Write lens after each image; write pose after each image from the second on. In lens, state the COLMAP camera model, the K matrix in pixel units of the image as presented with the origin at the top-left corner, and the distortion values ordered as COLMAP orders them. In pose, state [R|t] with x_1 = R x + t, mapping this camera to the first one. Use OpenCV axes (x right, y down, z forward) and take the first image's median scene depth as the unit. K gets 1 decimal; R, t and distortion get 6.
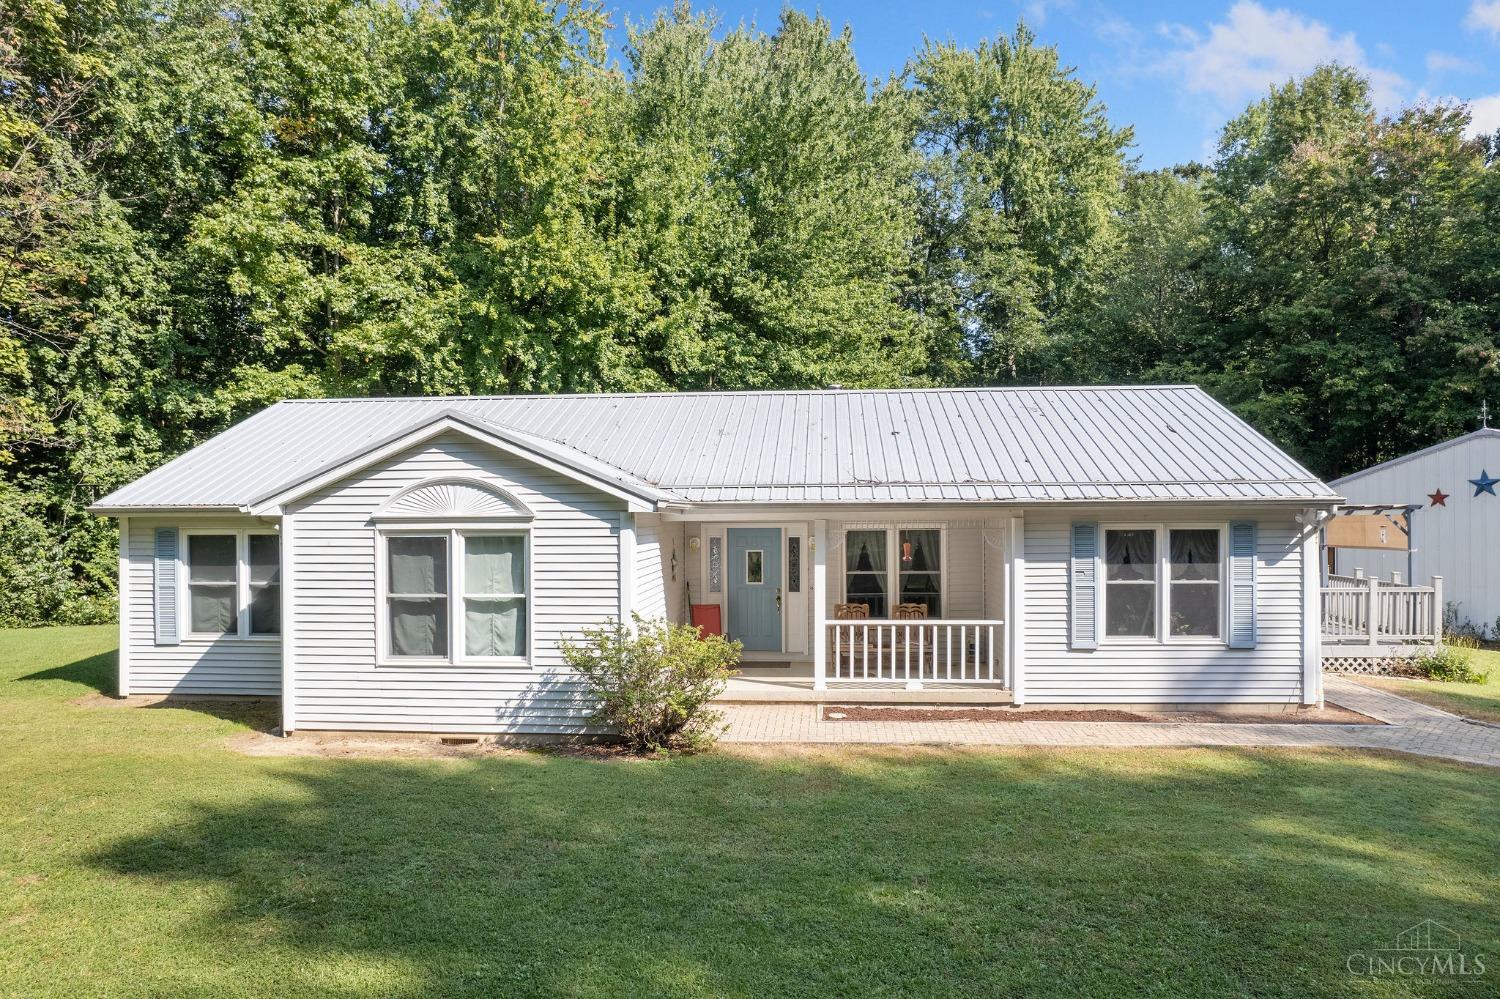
lens RADIAL K [[985.2, 0, 758.0], [0, 985.2, 506.2], [0, 0, 1]] dist [-0.077472, 0.070625]
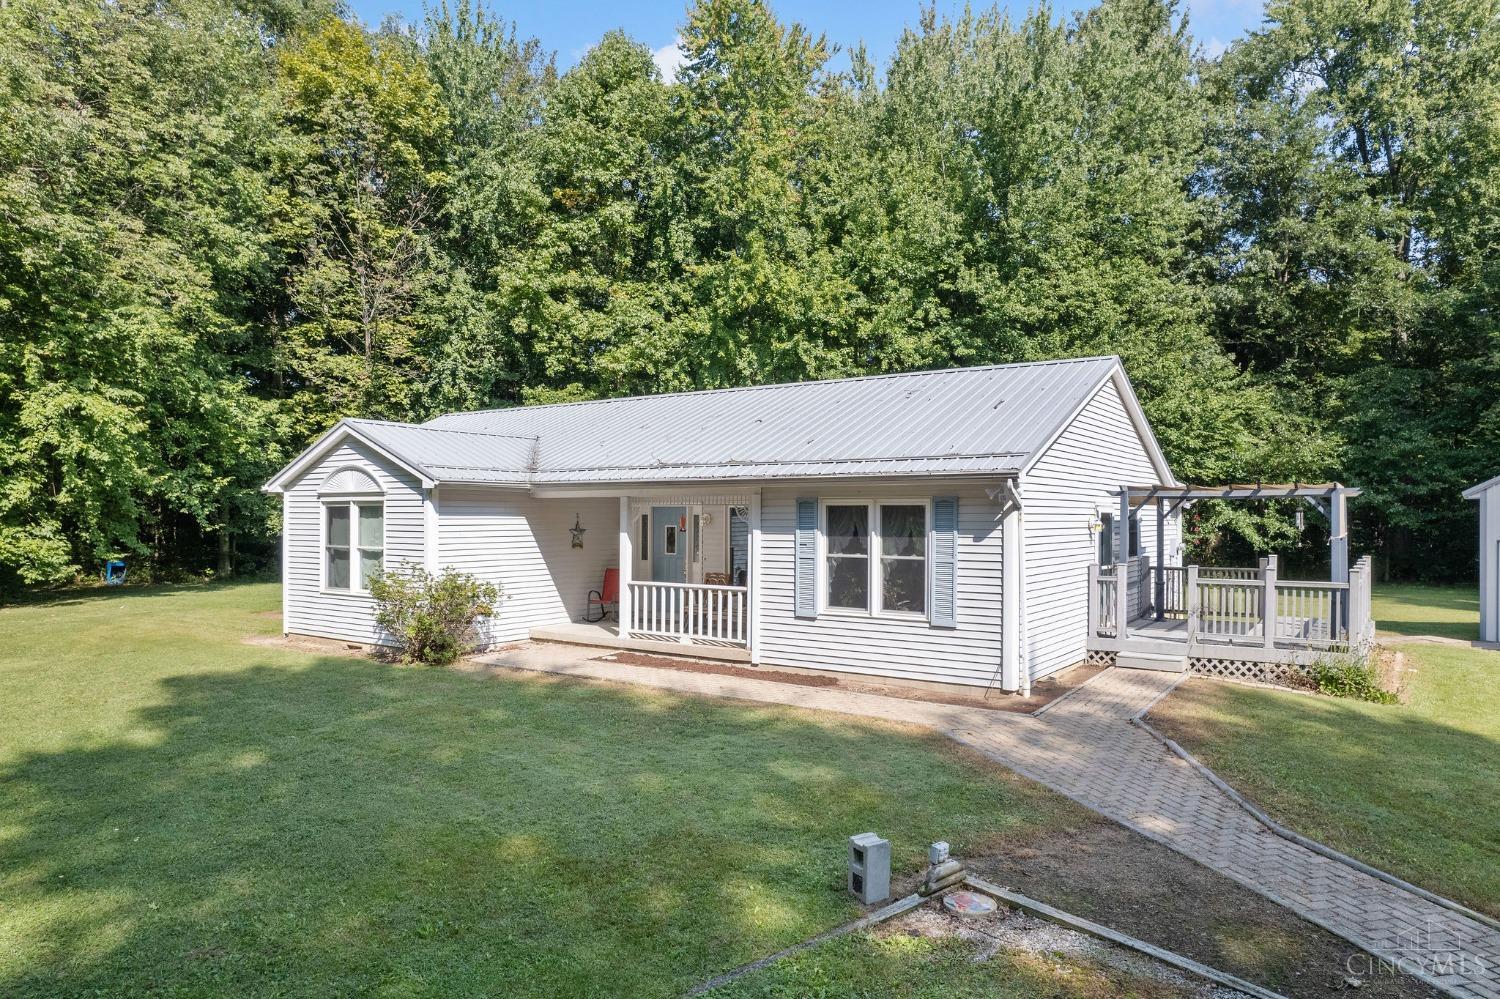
lens RADIAL K [[985.2, 0, 758.0], [0, 985.2, 506.2], [0, 0, 1]] dist [-0.077472, 0.070625]
pose [[0.864575, 0.003763, -0.502490, 0.693248], [-0.003885, 0.999992, 0.000804, 0.020552], [0.502489, 0.001257, 0.864583, 0.037295]]
